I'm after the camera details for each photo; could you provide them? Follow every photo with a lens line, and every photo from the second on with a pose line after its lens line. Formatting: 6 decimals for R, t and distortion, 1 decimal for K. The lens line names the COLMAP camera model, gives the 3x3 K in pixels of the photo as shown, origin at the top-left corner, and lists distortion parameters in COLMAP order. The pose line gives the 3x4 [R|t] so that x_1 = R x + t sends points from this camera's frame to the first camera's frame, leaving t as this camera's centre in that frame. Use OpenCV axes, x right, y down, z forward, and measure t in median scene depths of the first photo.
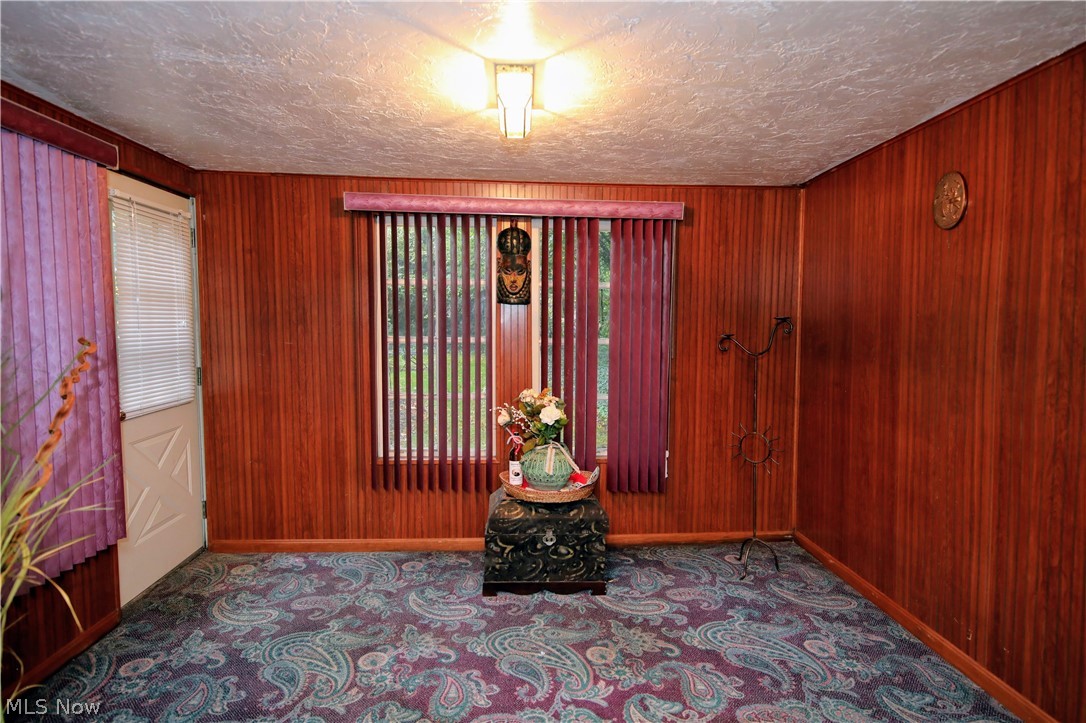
lens RADIAL K [[577.1, 0, 542.9], [0, 577.1, 362.8], [0, 0, 1]] dist [0.003357, -0.002054]
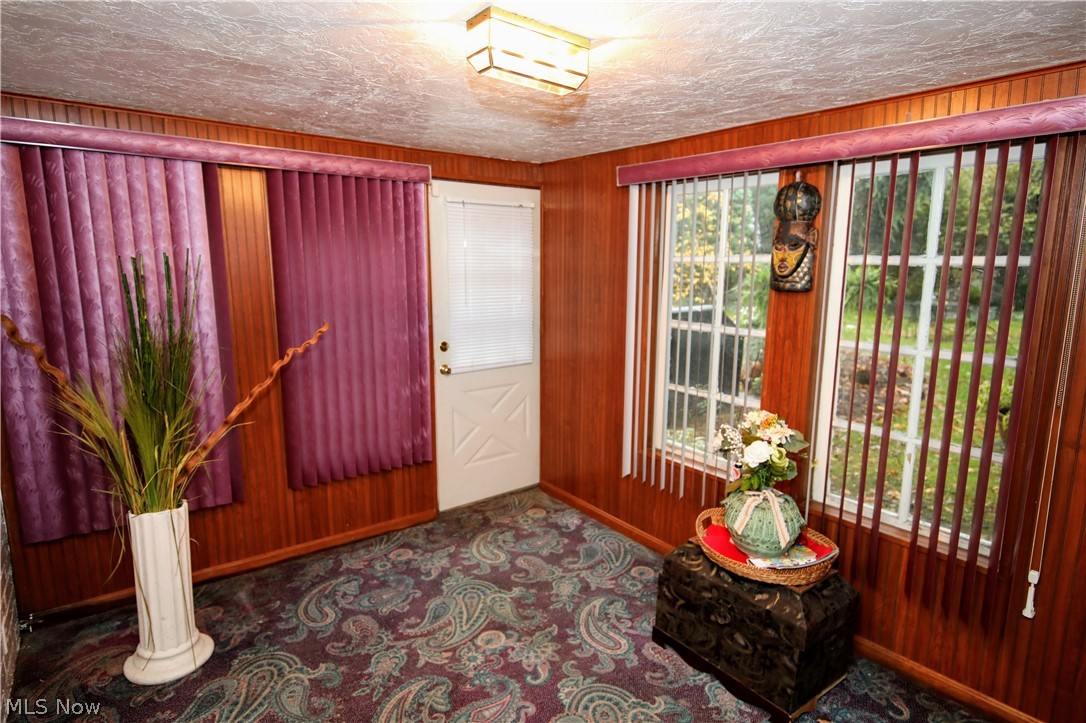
lens RADIAL K [[577.1, 0, 544.1], [0, 577.1, 362.0], [0, 0, 1]] dist [0.003357, -0.002054]
pose [[0.577692, 0.134116, -0.805162, 0.521005], [-0.064735, 0.990830, 0.118596, -0.111087], [0.813684, -0.016389, 0.581076, 0.460744]]
